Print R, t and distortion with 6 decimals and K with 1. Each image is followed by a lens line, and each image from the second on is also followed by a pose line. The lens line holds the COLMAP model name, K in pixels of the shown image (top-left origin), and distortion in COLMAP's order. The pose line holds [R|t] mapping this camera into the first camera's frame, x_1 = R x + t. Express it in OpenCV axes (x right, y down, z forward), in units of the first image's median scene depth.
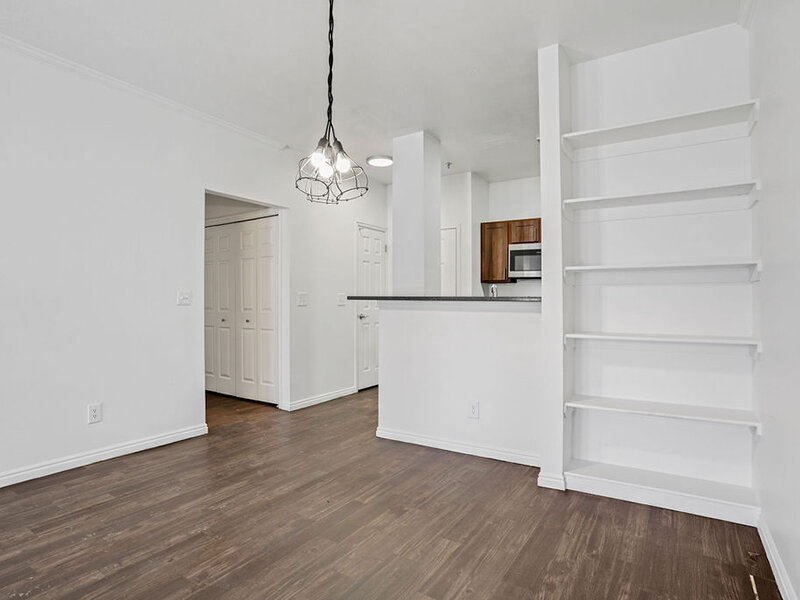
lens RADIAL K [[444.3, 0, 396.4], [0, 444.3, 300.8], [0, 0, 1]] dist [-0.065631, 0.014145]
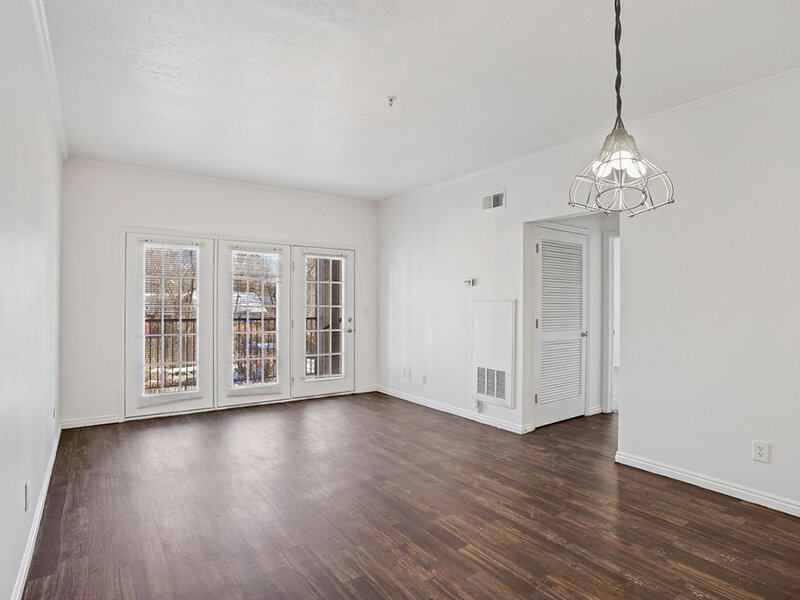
lens RADIAL K [[444.3, 0, 398.4], [0, 444.3, 299.3], [0, 0, 1]] dist [-0.065631, 0.014145]
pose [[-0.396107, -0.008129, -0.918168, 0.547242], [-0.012094, 0.999920, -0.003636, -0.062100], [0.918125, 0.009664, -0.396174, 0.809980]]
